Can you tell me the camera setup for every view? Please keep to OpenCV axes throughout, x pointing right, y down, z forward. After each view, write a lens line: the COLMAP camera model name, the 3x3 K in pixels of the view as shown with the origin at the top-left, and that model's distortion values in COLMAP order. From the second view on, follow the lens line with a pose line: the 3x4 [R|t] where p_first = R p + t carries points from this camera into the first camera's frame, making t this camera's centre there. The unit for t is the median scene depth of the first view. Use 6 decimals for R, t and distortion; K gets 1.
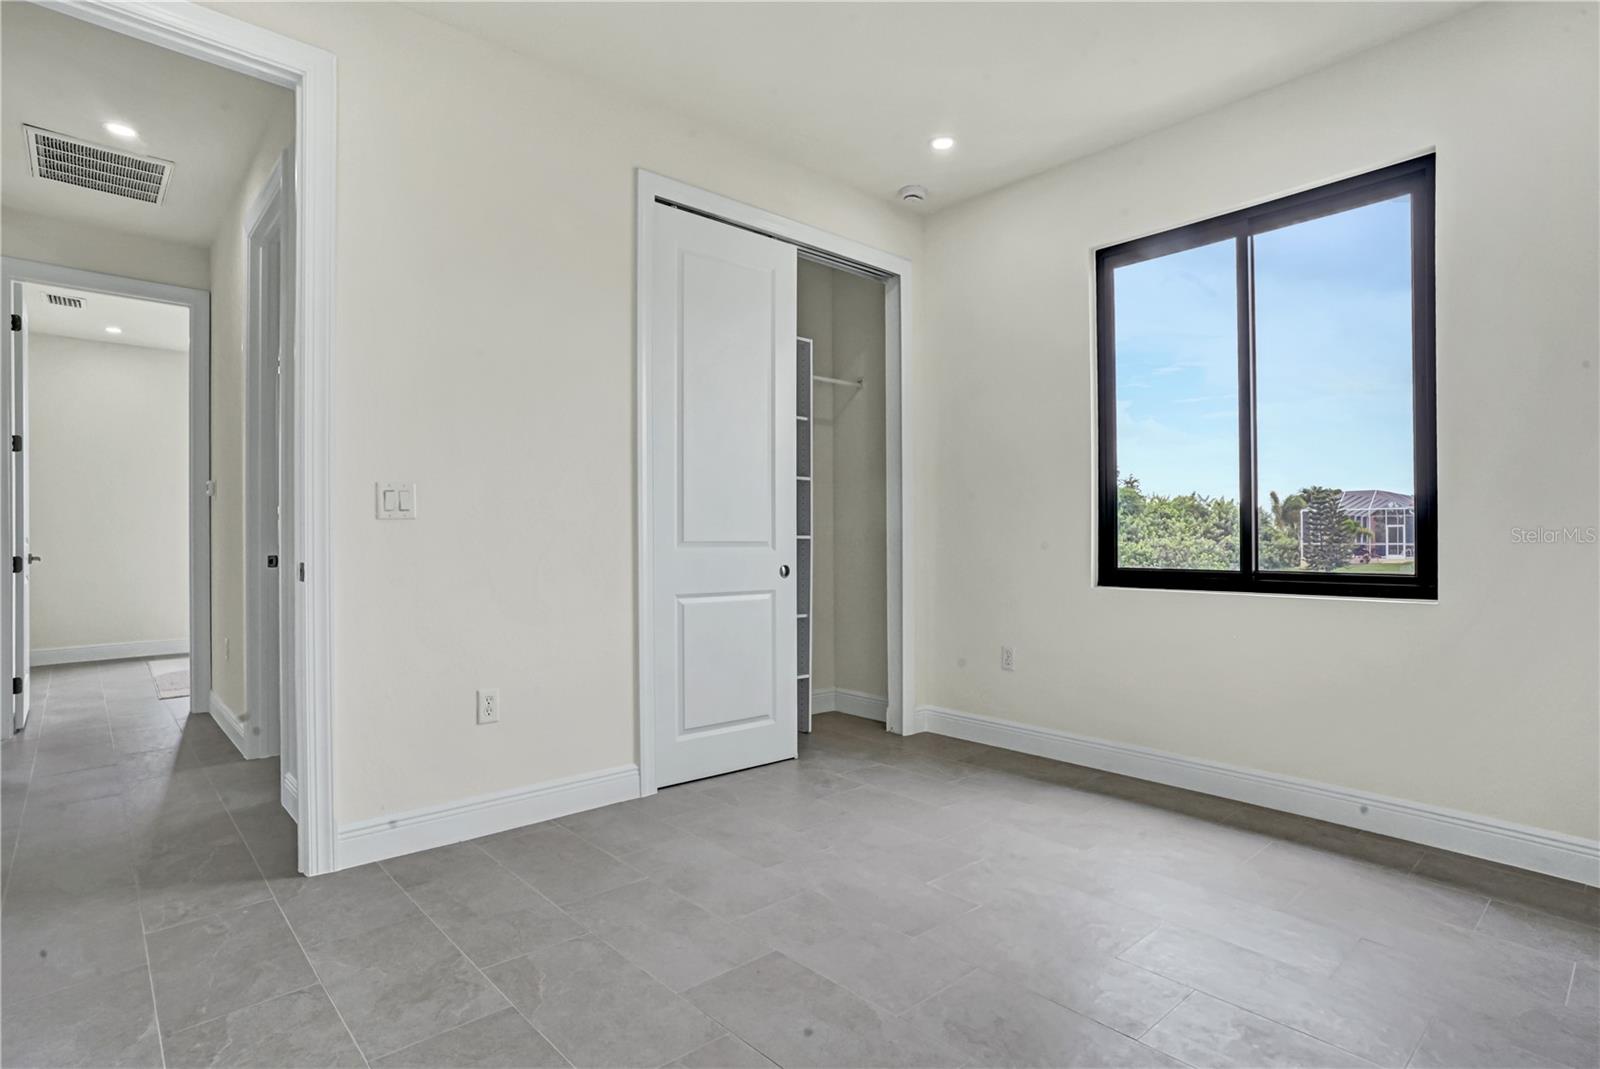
lens RADIAL K [[831.0, 0, 799.5], [0, 831.0, 542.5], [0, 0, 1]] dist [-0.004735, 0.002400]
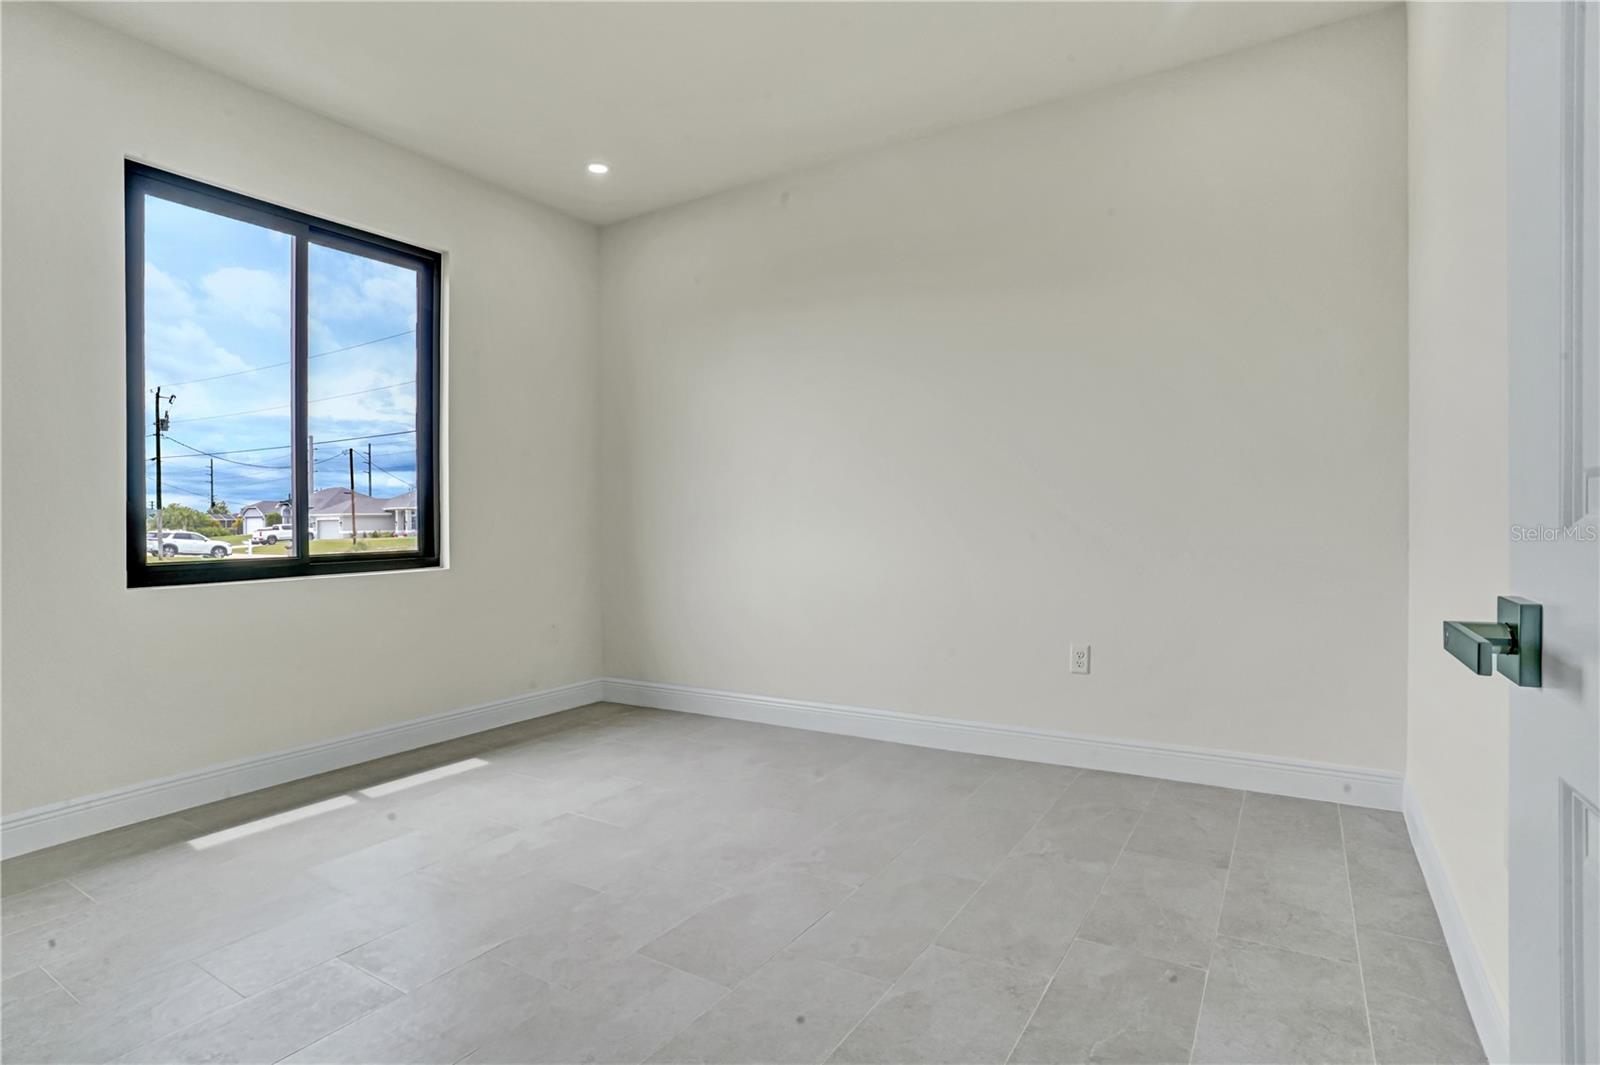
lens RADIAL K [[831.0, 0, 790.5], [0, 831.0, 521.5], [0, 0, 1]] dist [-0.004735, 0.002400]
pose [[-0.300579, 0.004139, 0.953748, -0.619121], [0.021992, 0.999755, 0.002592, 0.000587], [-0.953503, 0.021754, -0.300597, 0.693406]]
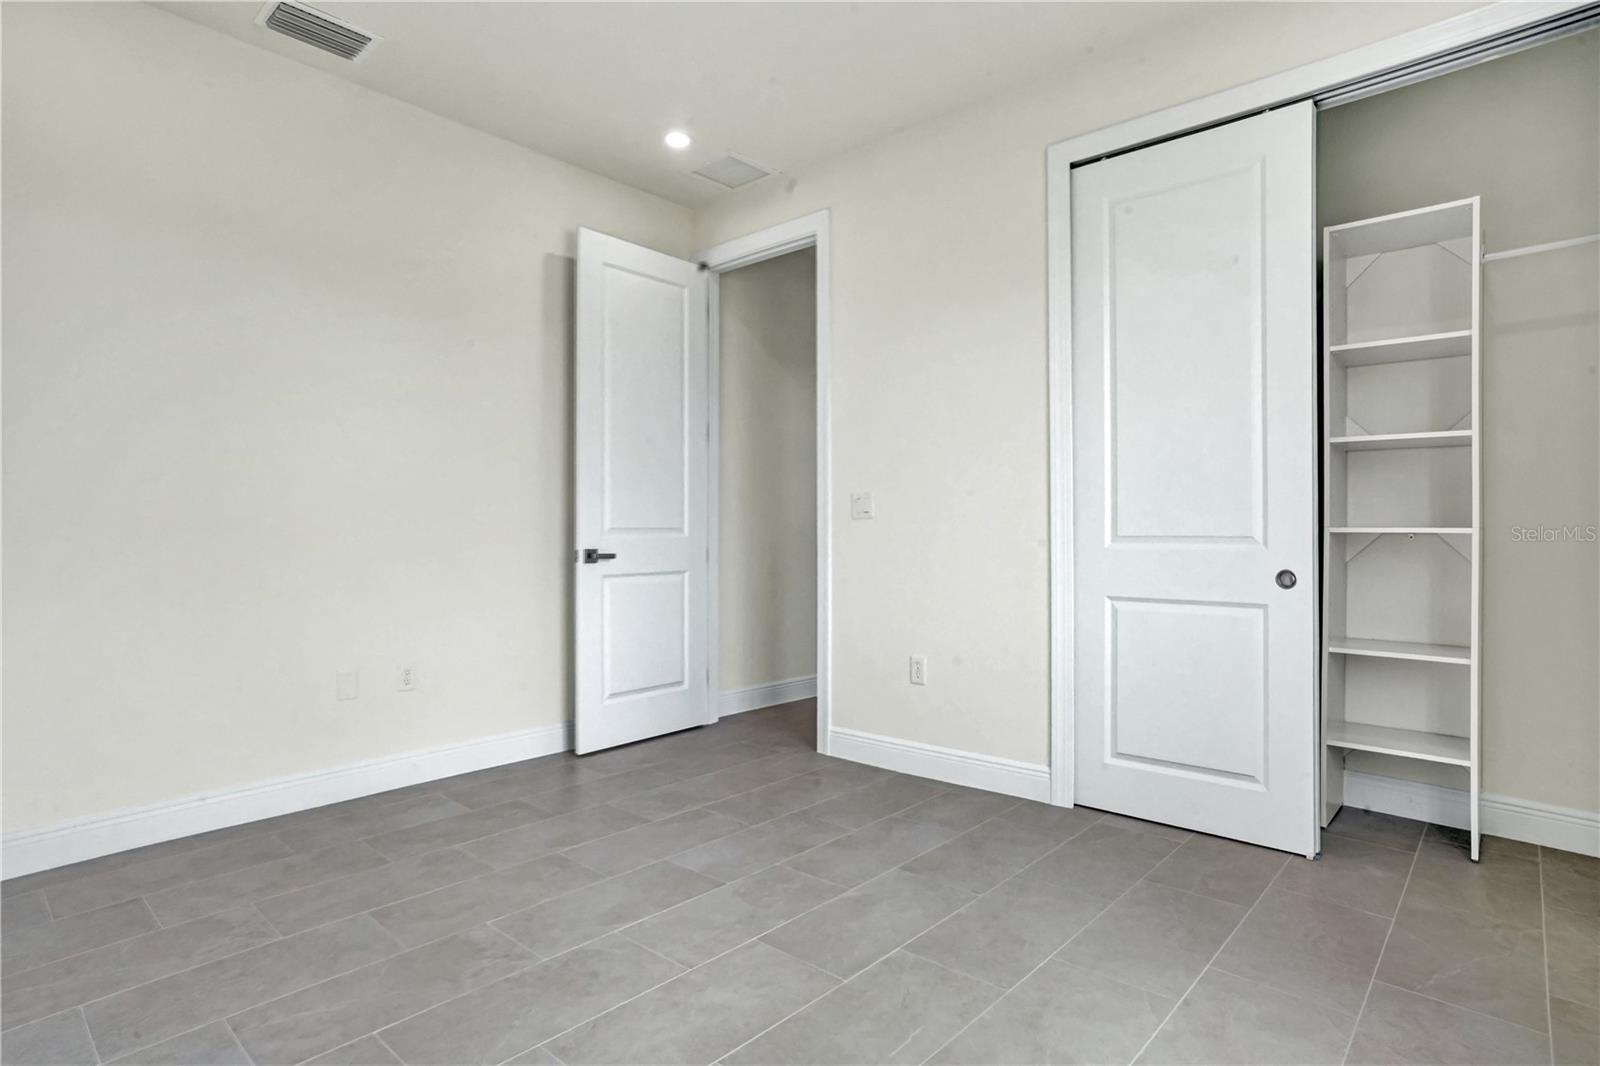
lens RADIAL K [[831.0, 0, 807.4], [0, 831.0, 535.8], [0, 0, 1]] dist [-0.004735, 0.002400]
pose [[0.140137, 0.004038, -0.990124, 0.718689], [-0.005866, 0.999978, 0.003248, -0.002714], [0.990115, 0.005353, 0.140158, 0.592620]]
